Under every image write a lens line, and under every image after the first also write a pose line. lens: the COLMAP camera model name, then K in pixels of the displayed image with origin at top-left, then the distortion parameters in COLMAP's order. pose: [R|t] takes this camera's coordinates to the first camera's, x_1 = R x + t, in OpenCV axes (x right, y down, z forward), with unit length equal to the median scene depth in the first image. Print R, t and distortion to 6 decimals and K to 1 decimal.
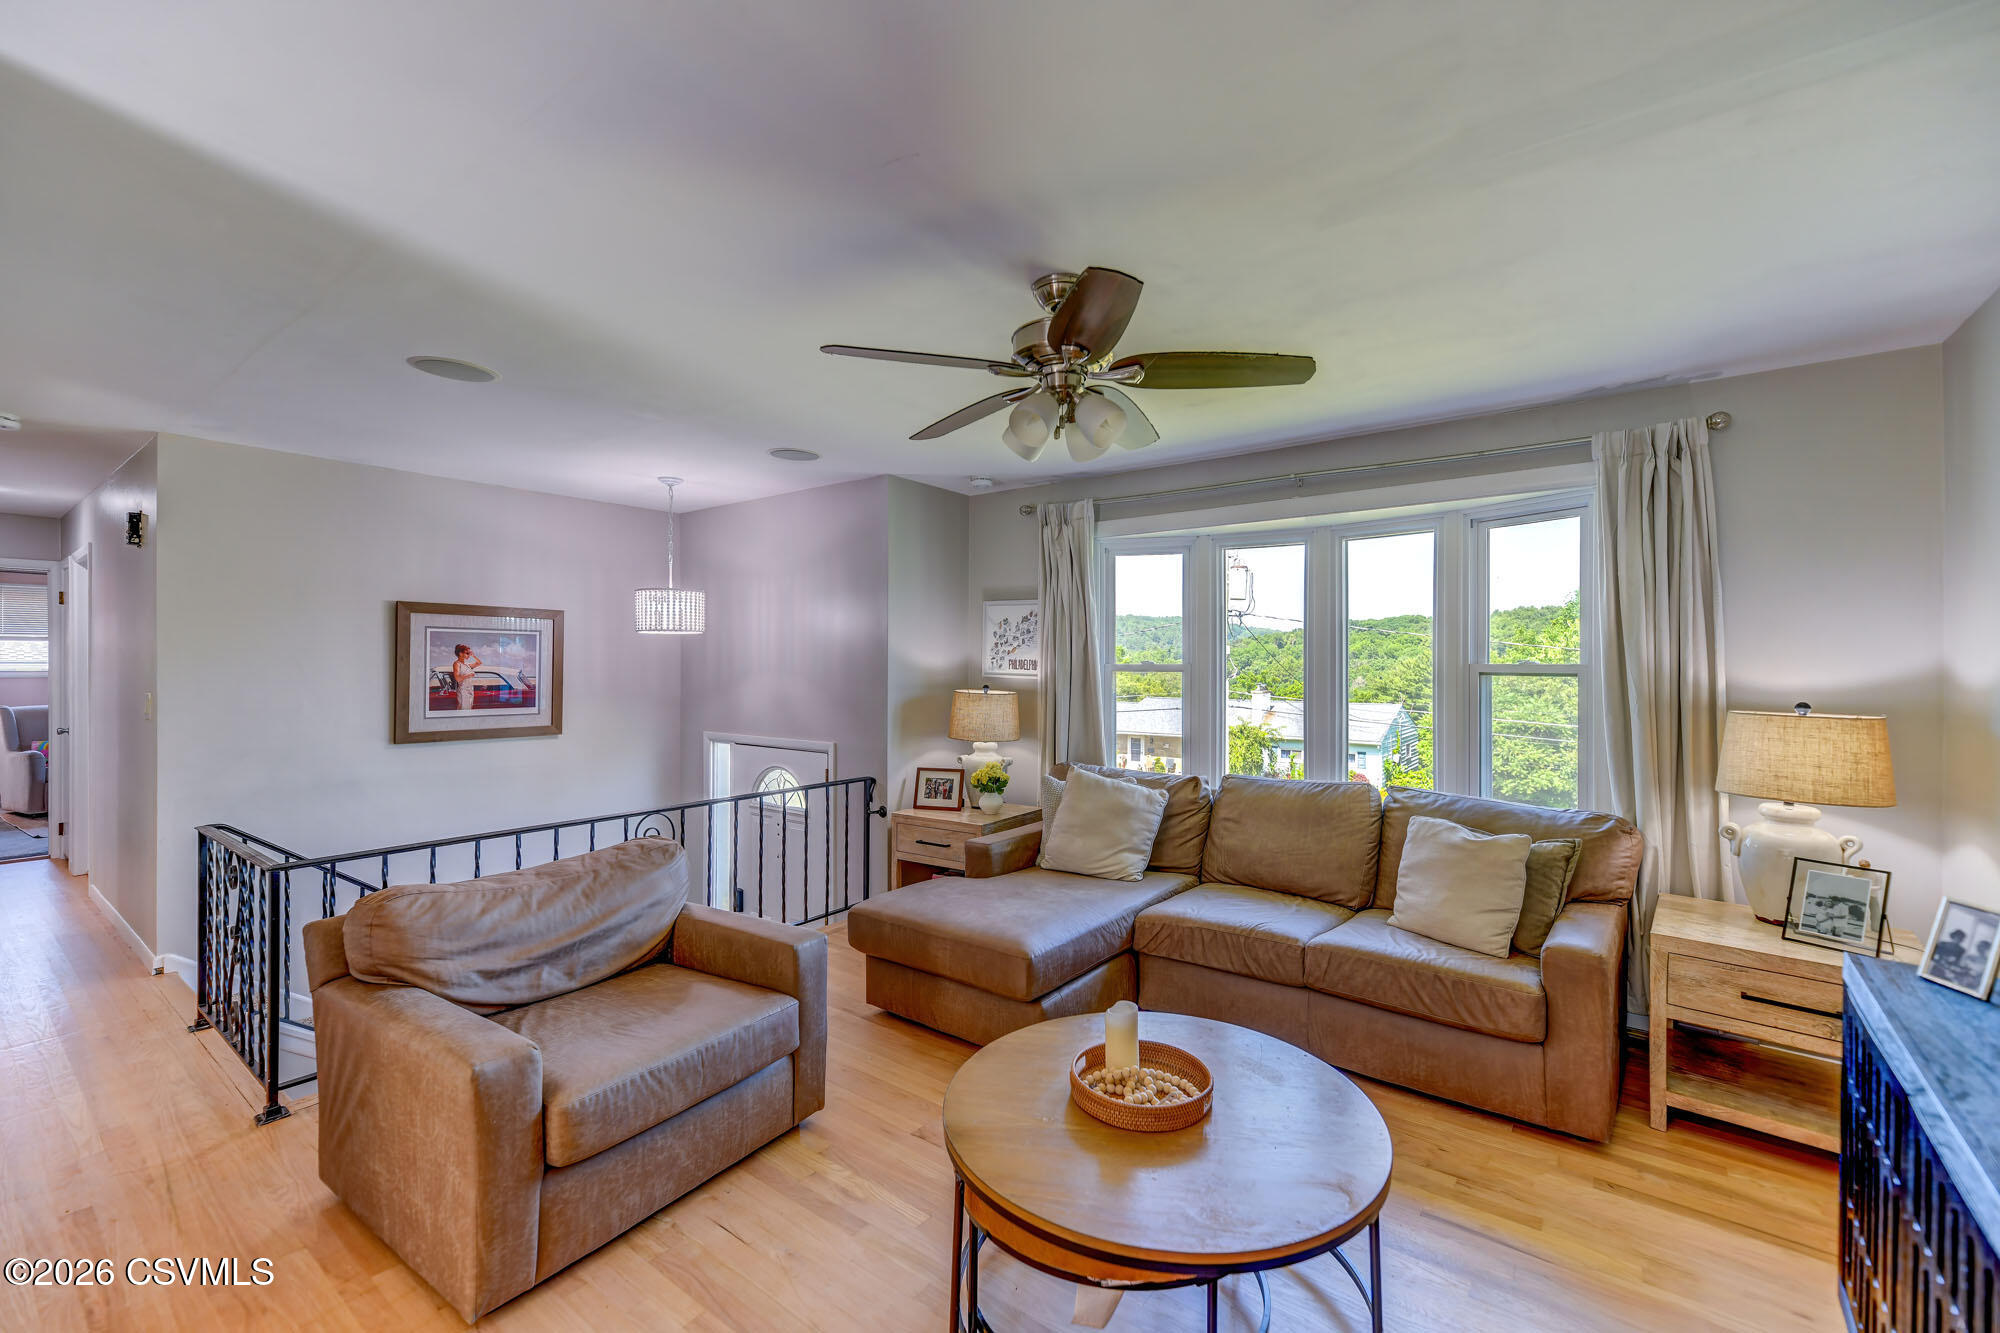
lens RADIAL K [[827.9, 0, 1013.2], [0, 827.9, 661.9], [0, 0, 1]] dist [0.015042, -0.004057]
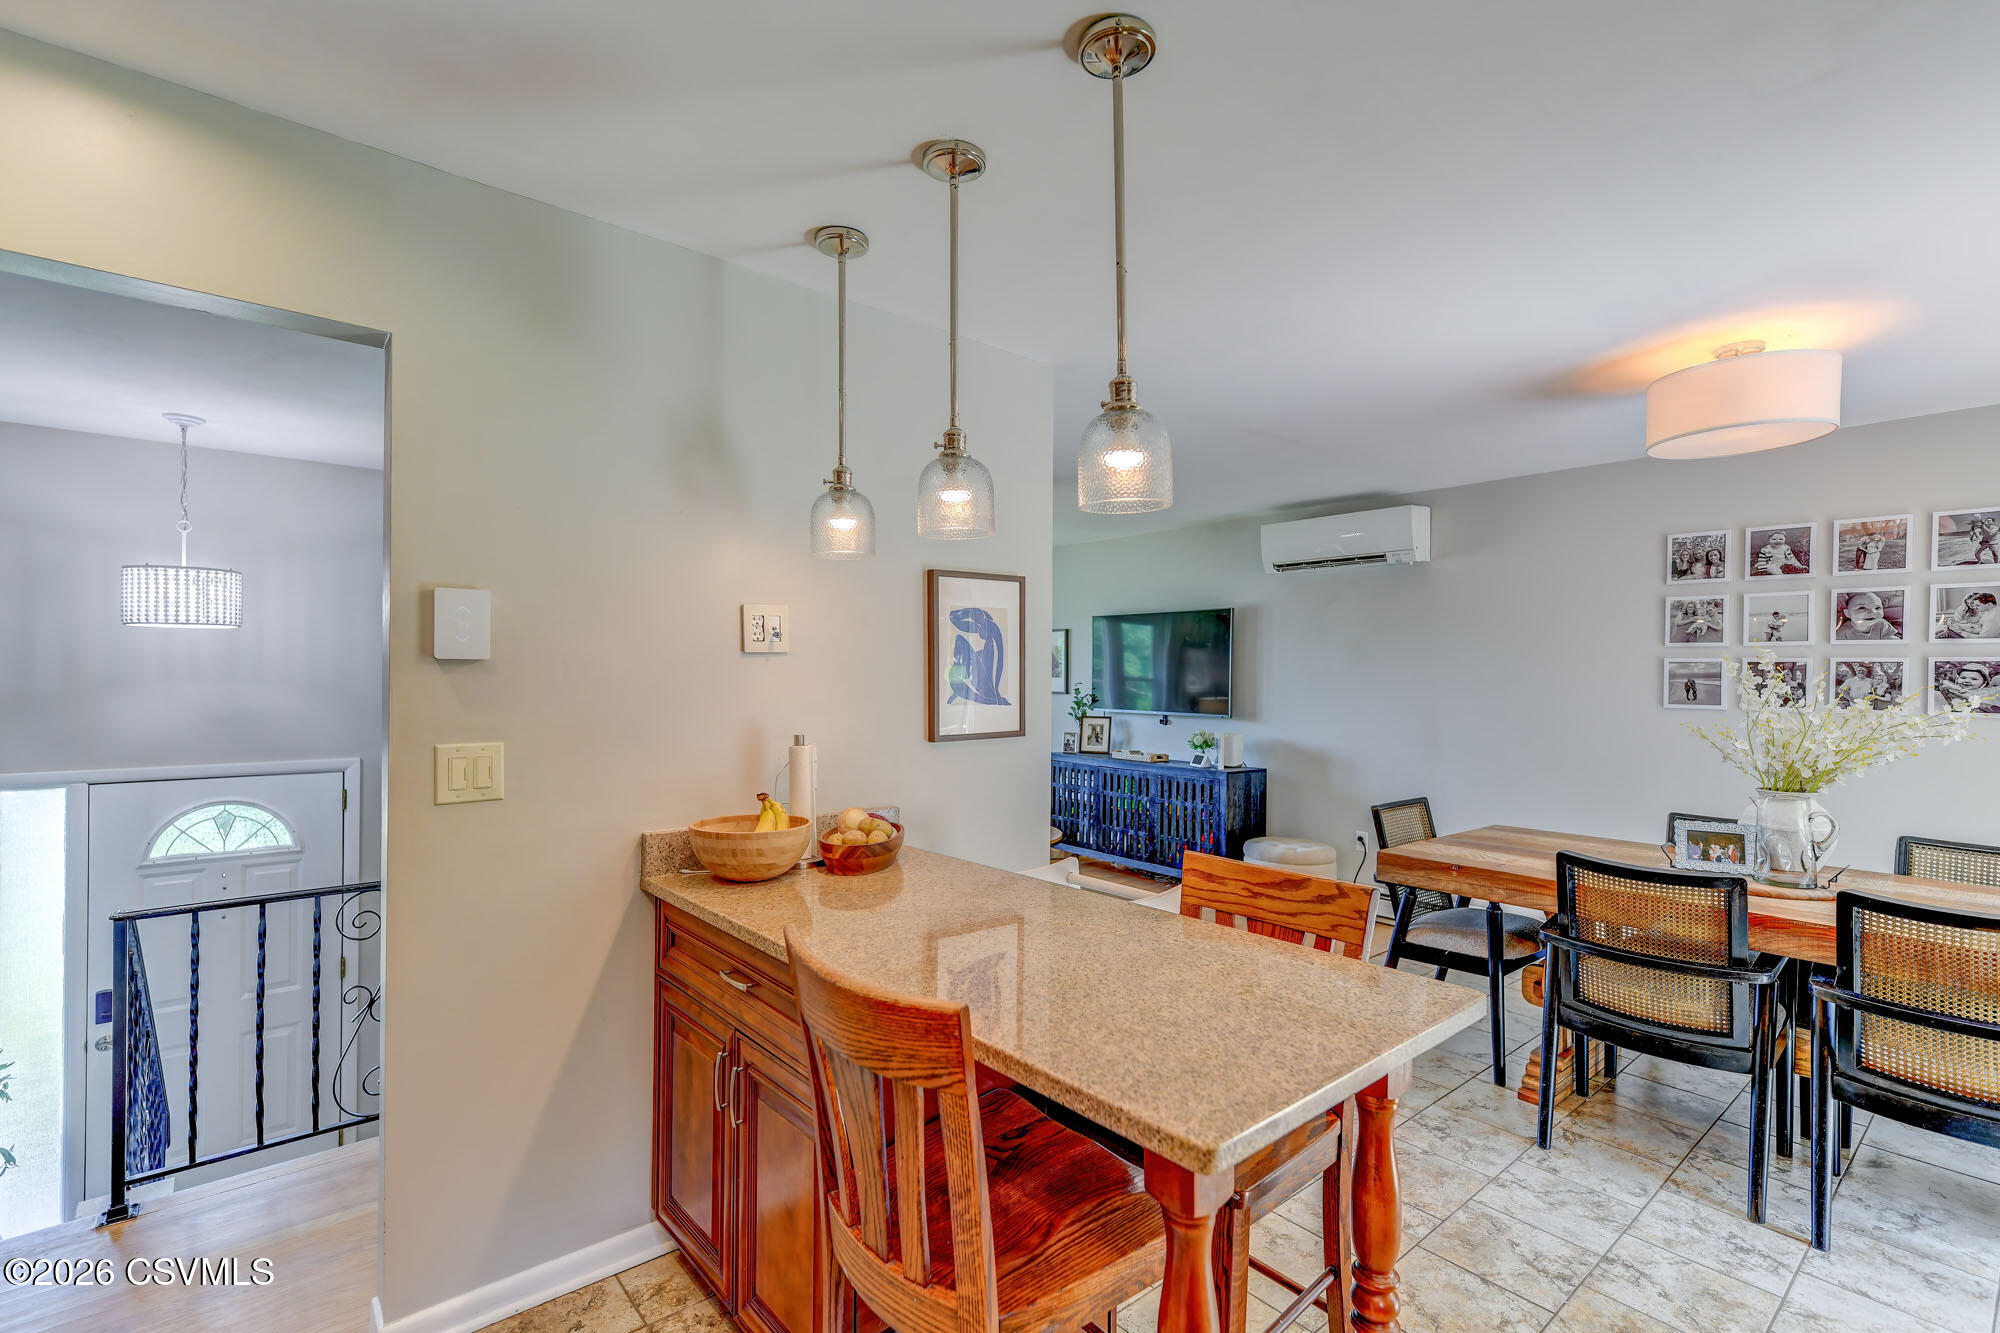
lens RADIAL K [[894.9, 0, 1012.0], [0, 894.9, 672.6], [0, 0, 1]] dist [0.016035, -0.003537]
pose [[0.212527, 0.003060, 0.977150, -1.082168], [-0.008631, 0.999962, -0.001255, 0.000380], [-0.977117, -0.008167, 0.212545, 0.113178]]
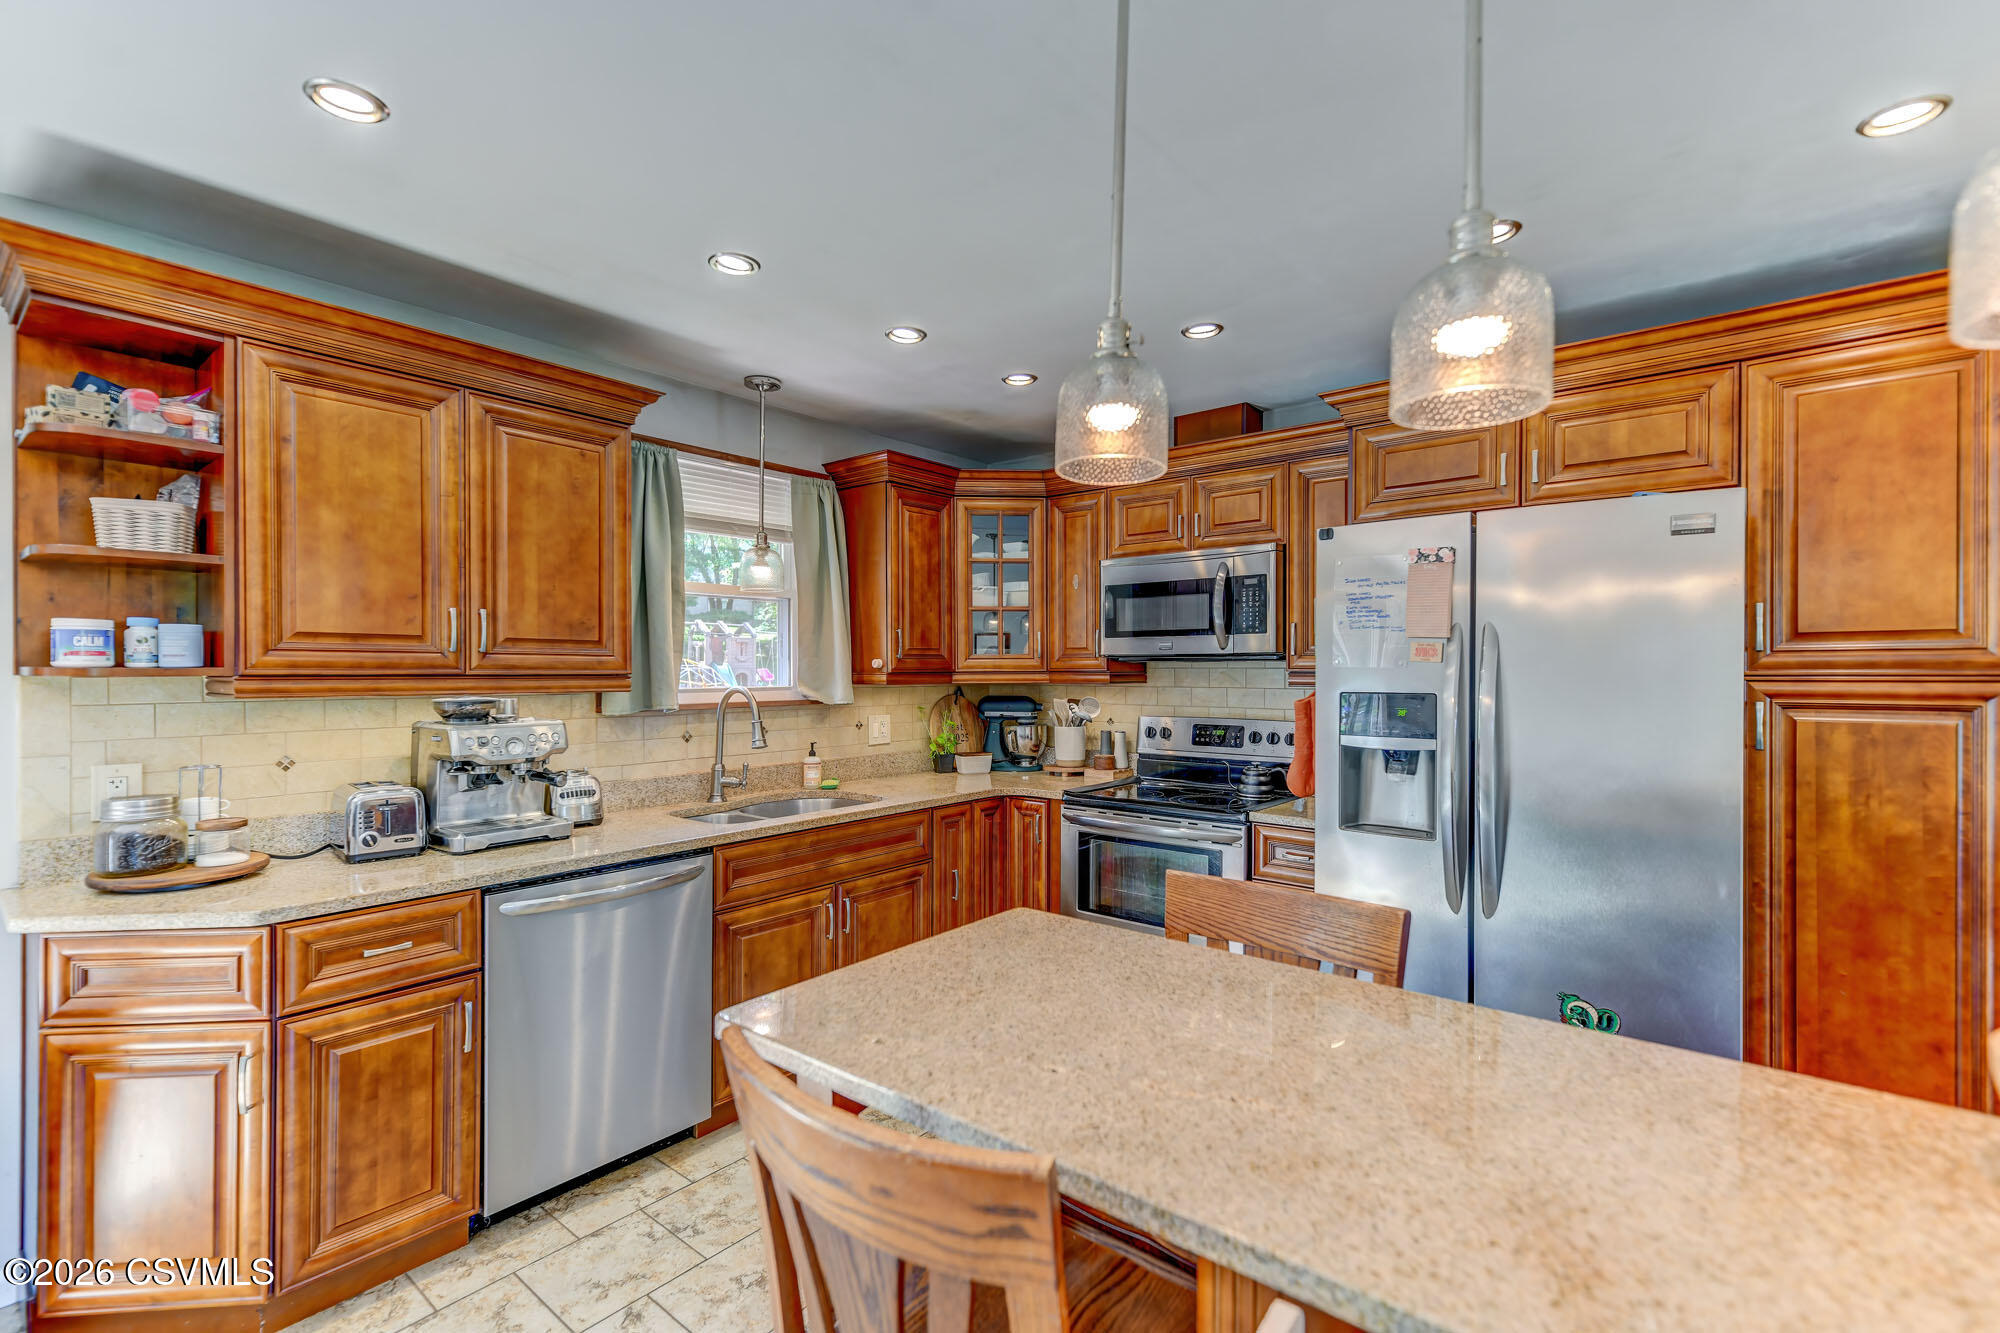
lens RADIAL K [[894.9, 0, 996.0], [0, 894.9, 674.4], [0, 0, 1]] dist [0.016035, -0.003537]
pose [[-0.043007, 0.006034, -0.999057, -0.468154], [0.000820, 0.999982, 0.006004, -0.000192], [0.999074, -0.000561, -0.043011, 0.119247]]
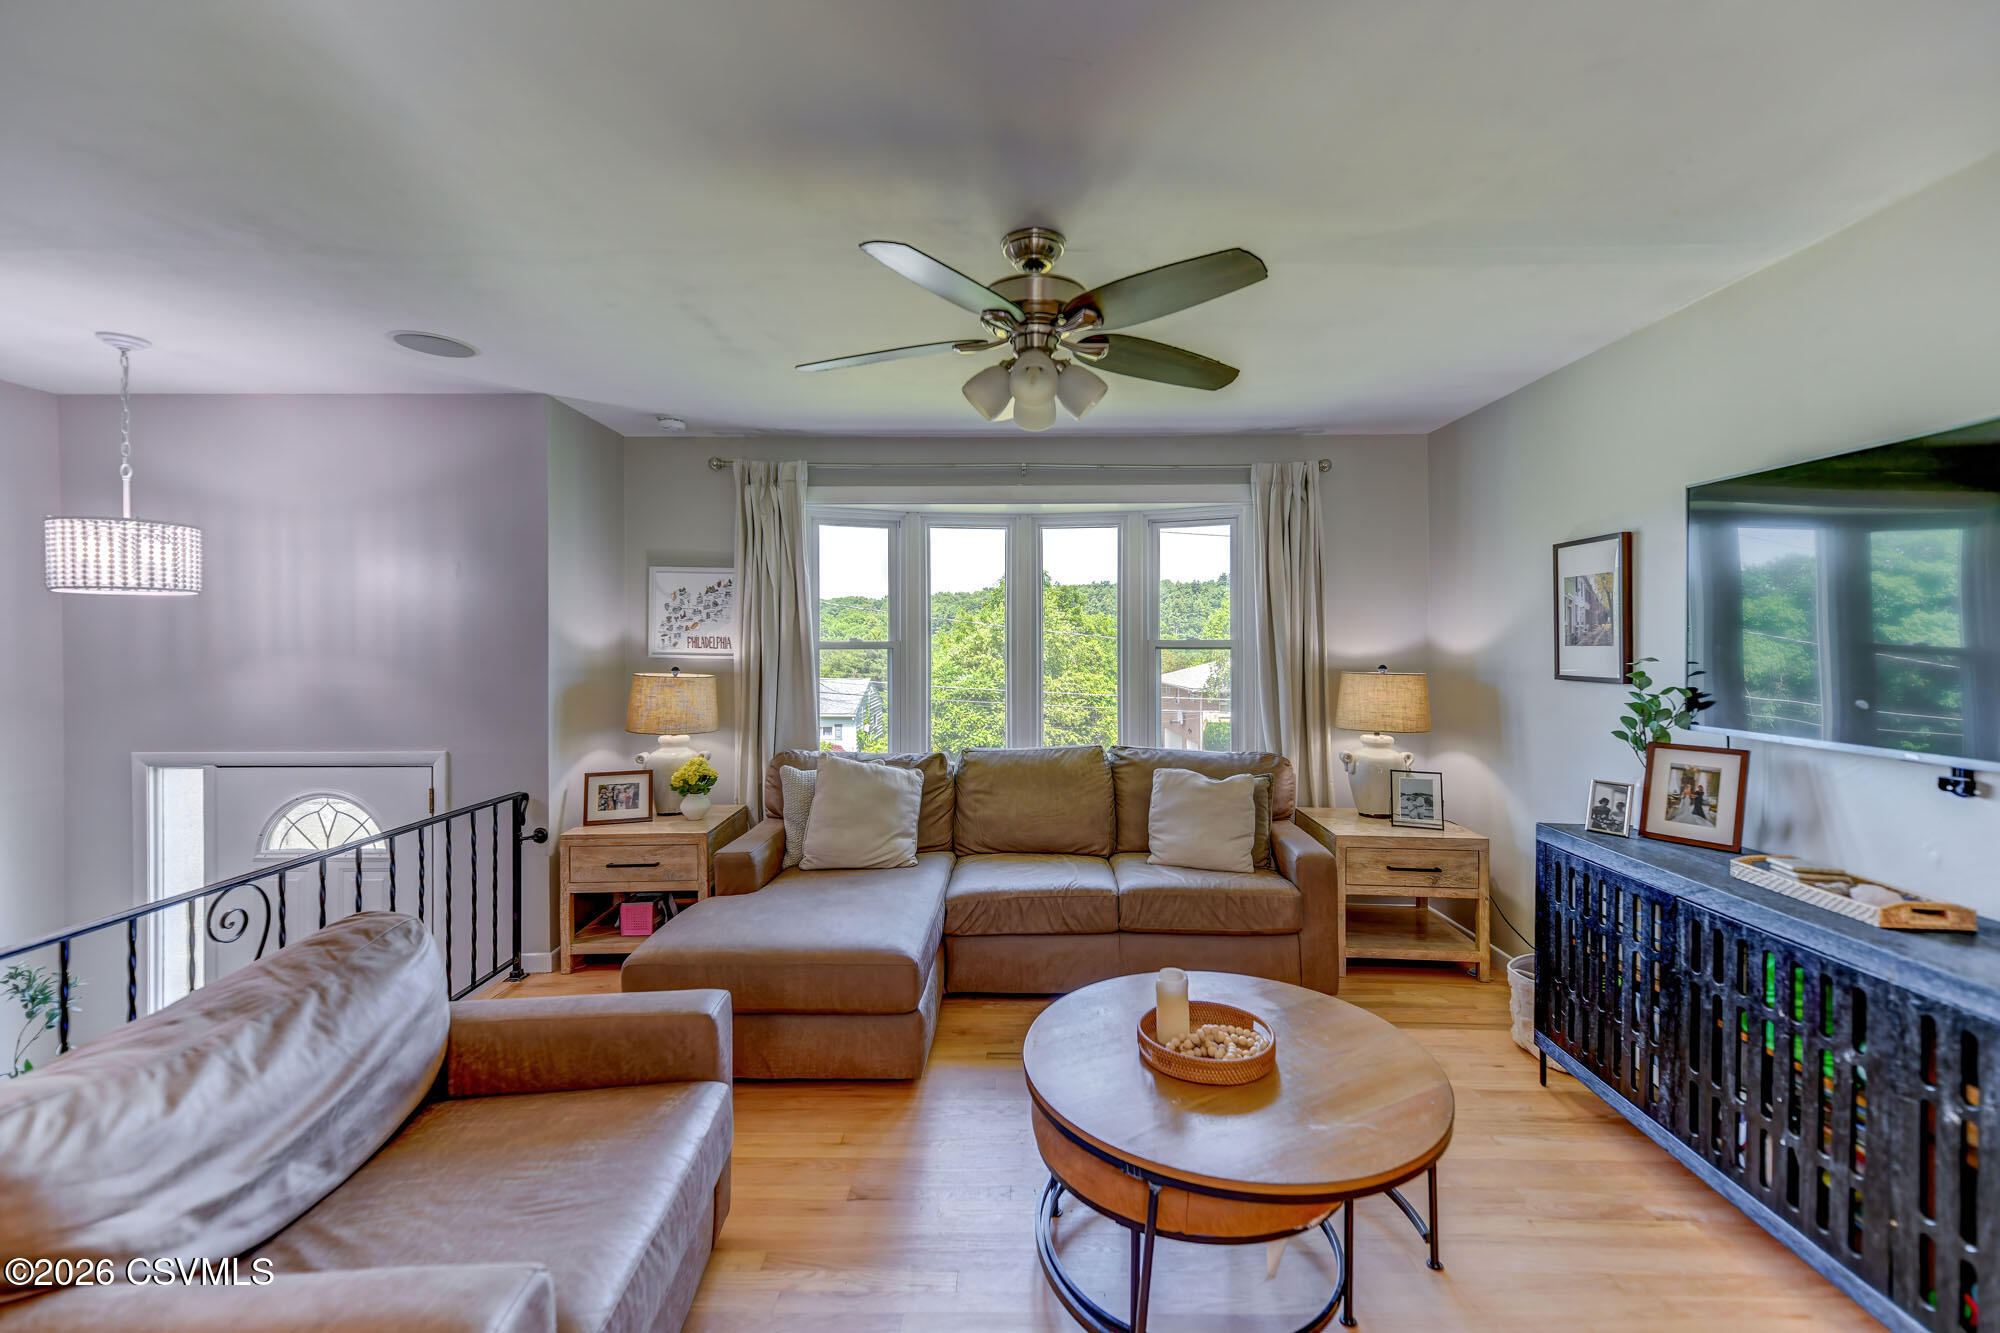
lens RADIAL K [[827.9, 0, 1012.2], [0, 827.9, 645.7], [0, 0, 1]] dist [0.015042, -0.004057]
pose [[0.804880, -0.006776, 0.593398, -0.264736], [0.002845, 0.999967, 0.007560, 0.001042], [-0.593430, -0.004397, 0.804873, 0.123933]]
